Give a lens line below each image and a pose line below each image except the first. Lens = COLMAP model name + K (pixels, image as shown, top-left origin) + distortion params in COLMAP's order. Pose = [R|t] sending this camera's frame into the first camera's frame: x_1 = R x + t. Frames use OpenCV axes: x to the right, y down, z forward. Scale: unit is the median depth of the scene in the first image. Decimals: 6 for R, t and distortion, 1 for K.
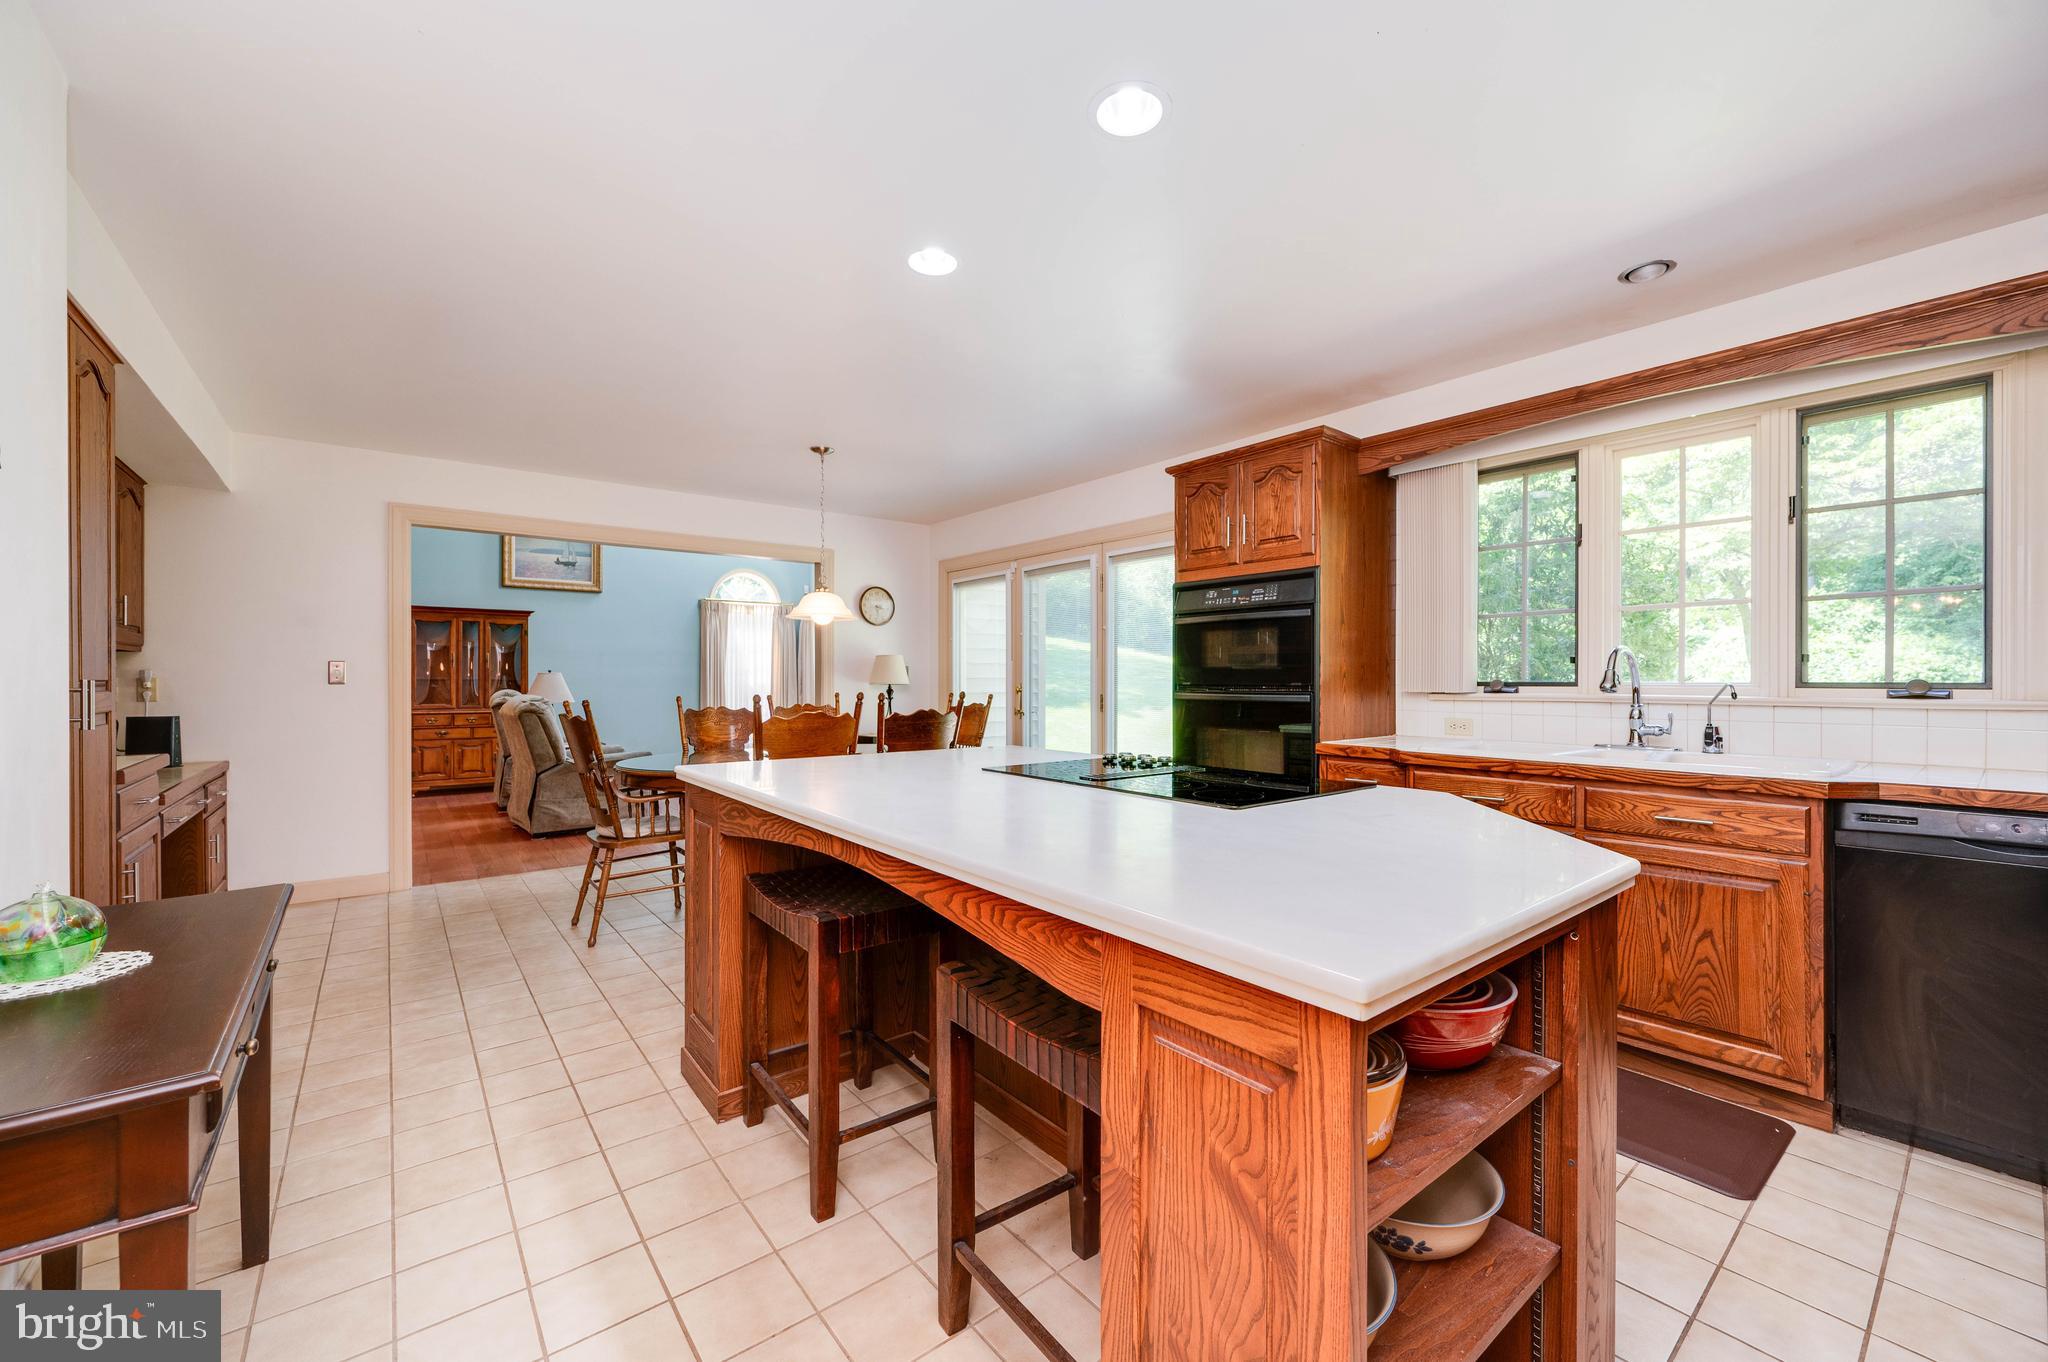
lens RADIAL K [[831.7, 0, 1024.0], [0, 831.7, 681.0], [0, 0, 1]] dist [-0.000180, -0.000130]
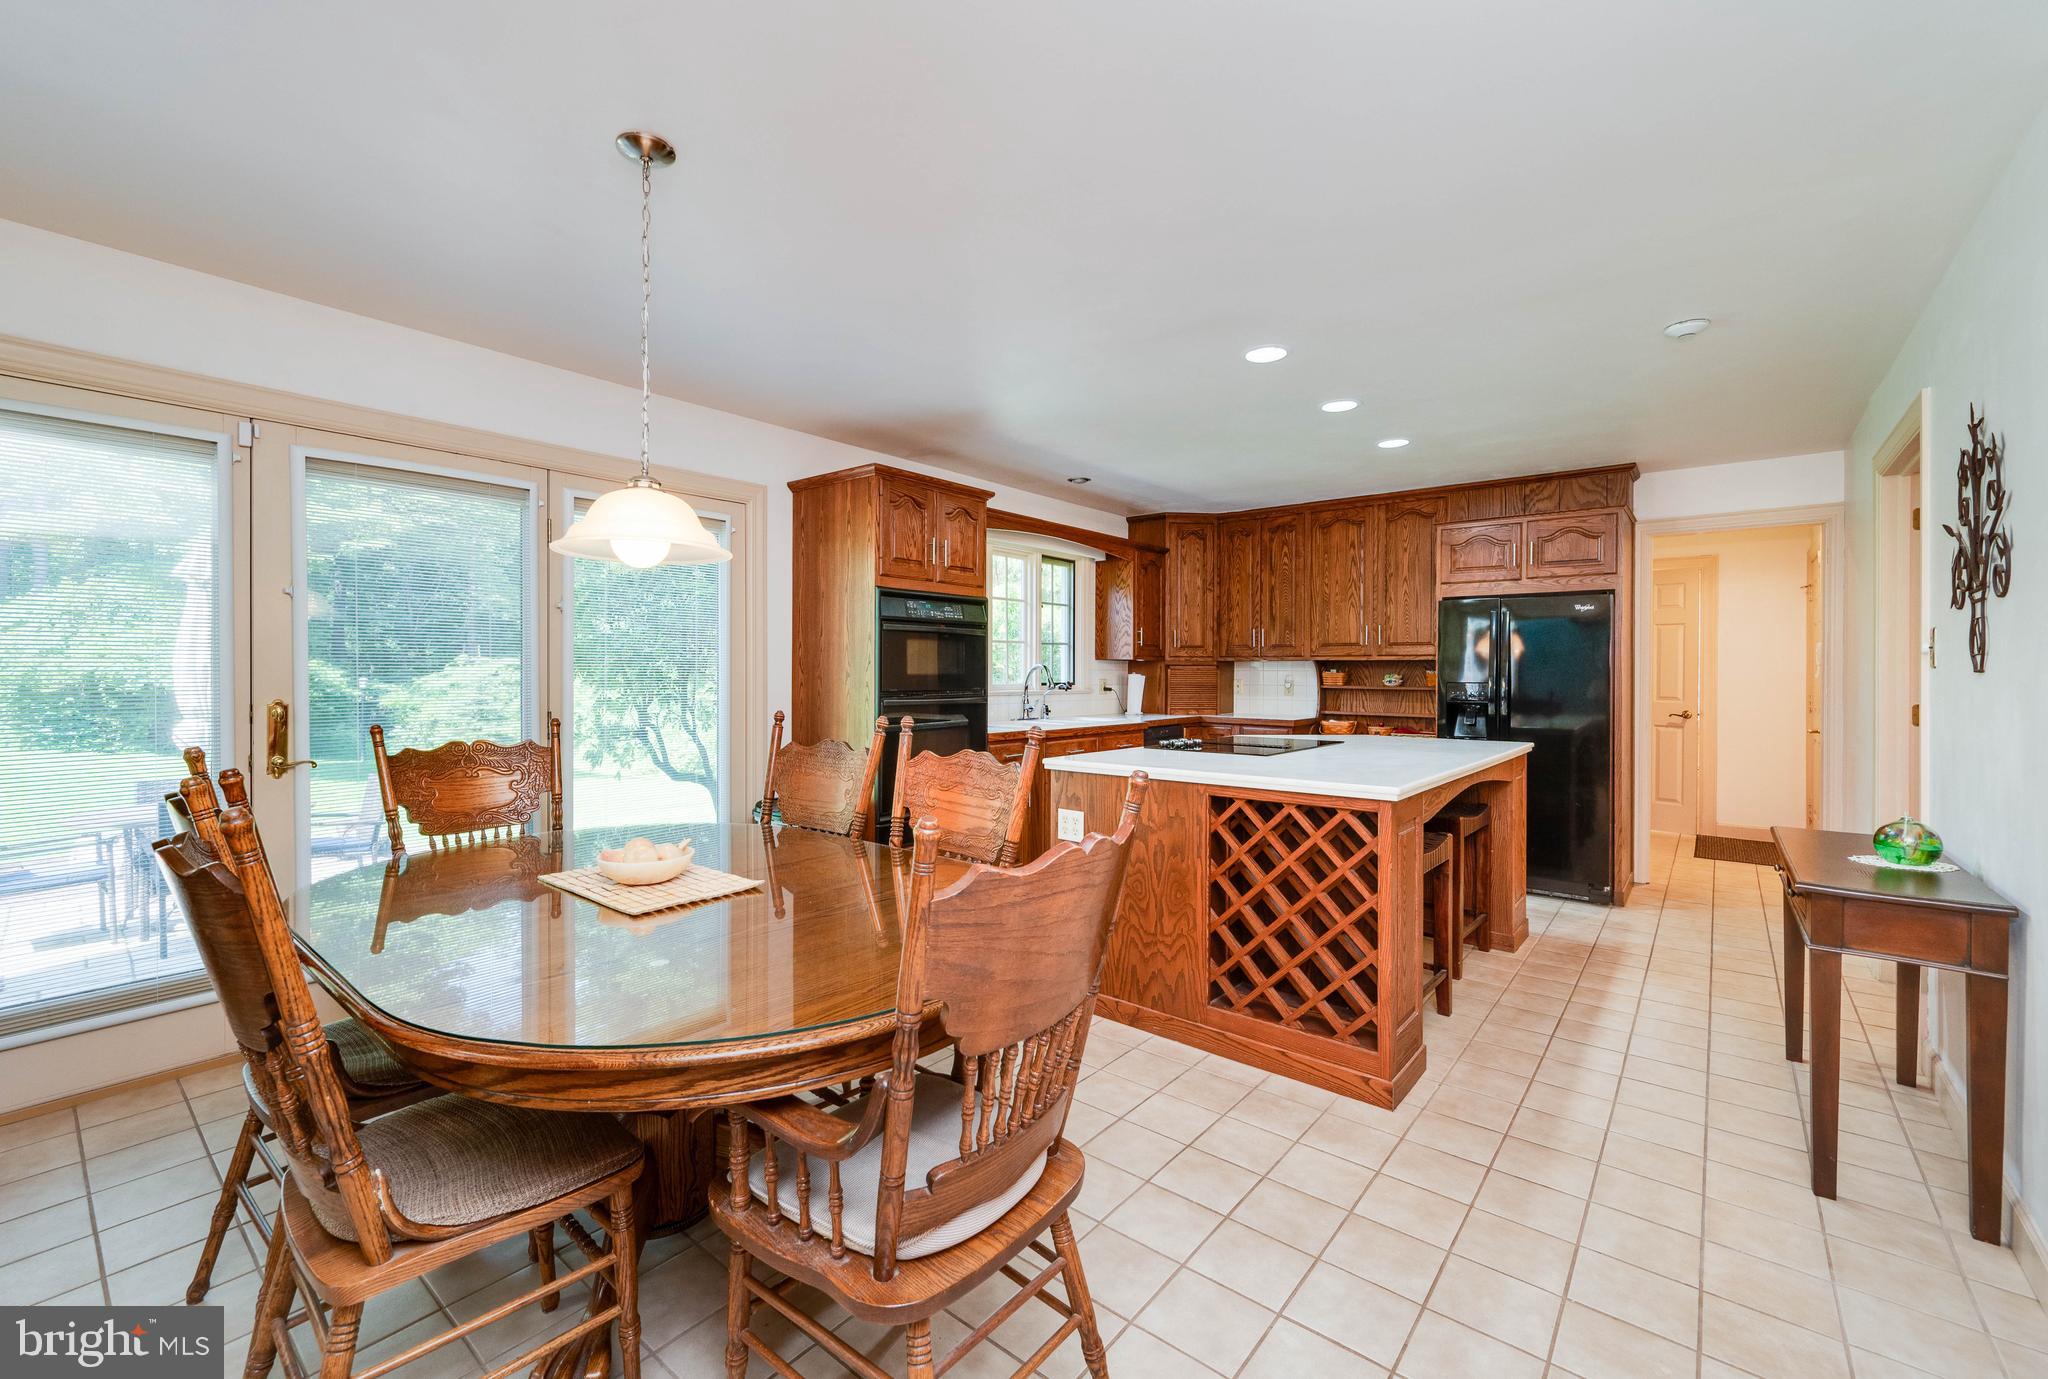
lens RADIAL K [[851.6, 0, 1024.0], [0, 851.6, 689.5], [0, 0, 1]] dist [-0.001087, -0.000048]
pose [[-0.224084, -0.019990, 0.974365, -0.865758], [0.006383, 0.999738, 0.021978, -0.020427], [-0.974549, 0.011145, -0.223898, 1.120472]]
